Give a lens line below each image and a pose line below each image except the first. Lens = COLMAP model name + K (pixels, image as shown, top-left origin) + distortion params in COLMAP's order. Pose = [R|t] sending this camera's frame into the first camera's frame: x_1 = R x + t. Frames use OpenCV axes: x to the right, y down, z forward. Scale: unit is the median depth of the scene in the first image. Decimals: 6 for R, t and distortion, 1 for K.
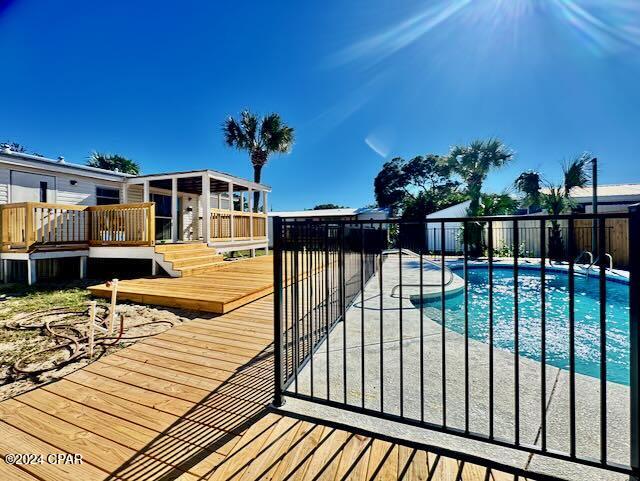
lens RADIAL K [[265.7, 0, 308.3], [0, 265.7, 228.3], [0, 0, 1]] dist [-0.000097, 0.000076]
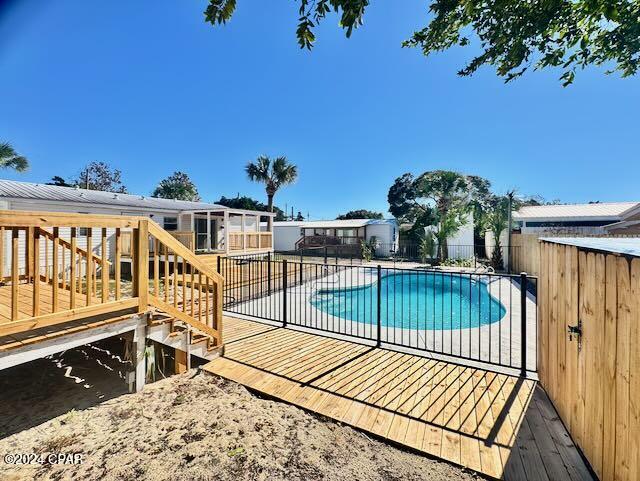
lens RADIAL K [[261.5, 0, 311.6], [0, 261.5, 233.9], [0, 0, 1]] dist [0.000222, -0.000009]
pose [[0.988657, 0.010773, -0.149801, 0.296932], [-0.008805, 0.999866, 0.013796, -0.074394], [0.149930, -0.012320, 0.988620, -0.394629]]
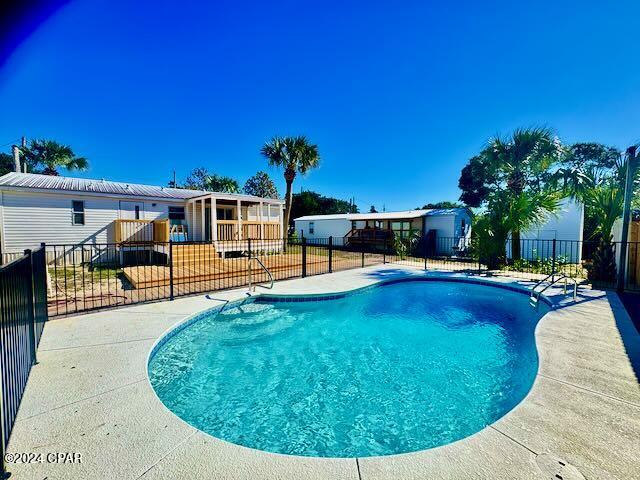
lens RADIAL K [[254.7, 0, 322.9], [0, 254.7, 239.0], [0, 0, 1]] dist [-0.002025, -0.000227]
pose [[0.903786, 0.029250, -0.426984, 0.605532], [-0.007511, 0.998592, 0.052508, -0.042796], [0.427919, -0.044249, 0.902733, 0.017485]]
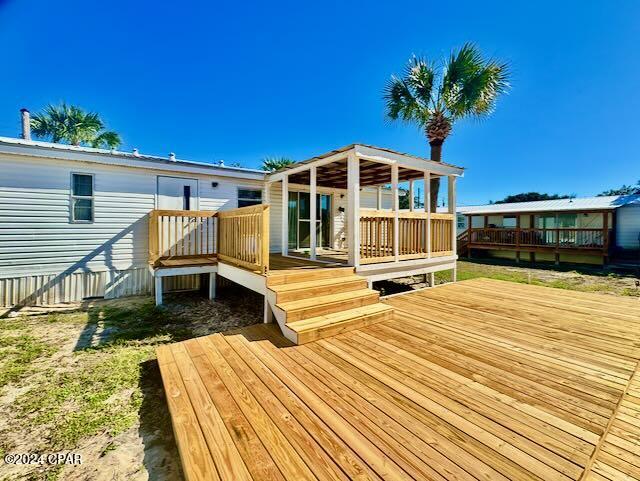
lens RADIAL K [[265.7, 0, 308.3], [0, 265.7, 228.3], [0, 0, 1]] dist [-0.000097, 0.000076]
pose [[0.824303, 0.010555, -0.566051, -0.103619], [-0.001804, 0.999870, 0.016018, -0.034971], [0.566146, -0.012183, 0.824215, 0.368774]]
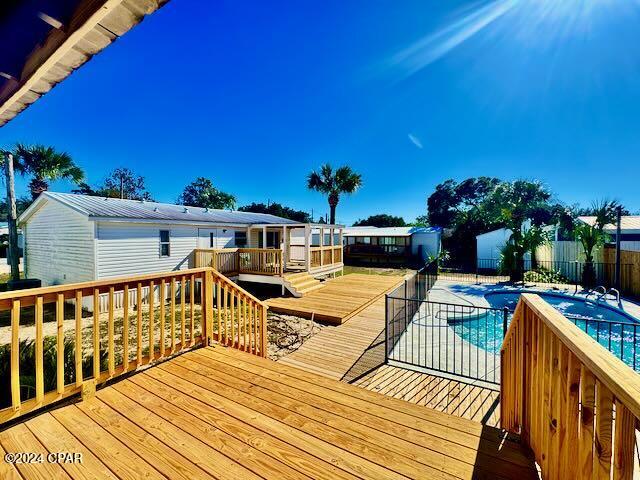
lens RADIAL K [[254.7, 0, 322.9], [0, 254.7, 239.0], [0, 0, 1]] dist [-0.002025, -0.000227]
pose [[0.989375, 0.007664, -0.145182, -0.077389], [-0.004292, 0.999714, 0.023521, -0.134014], [0.145321, -0.022648, 0.989125, -0.331189]]
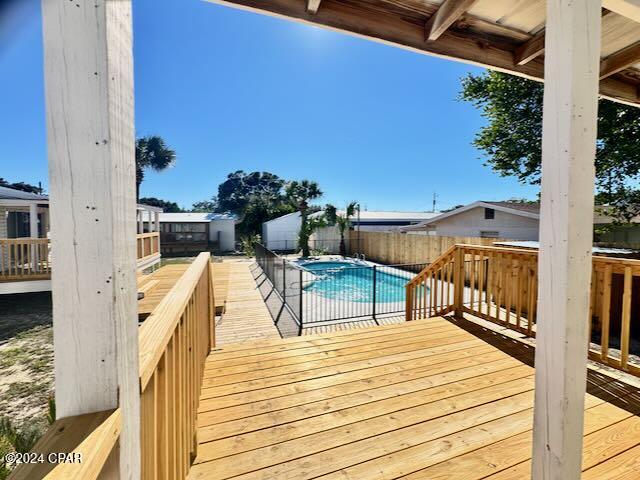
lens RADIAL K [[261.5, 0, 311.6], [0, 261.5, 233.4], [0, 0, 1]] dist [0.000222, -0.000009]
pose [[0.784003, -0.012803, 0.620625, -0.388627], [-0.015140, 0.999096, 0.039736, -0.117852], [-0.620573, -0.040550, 0.783100, -0.296979]]
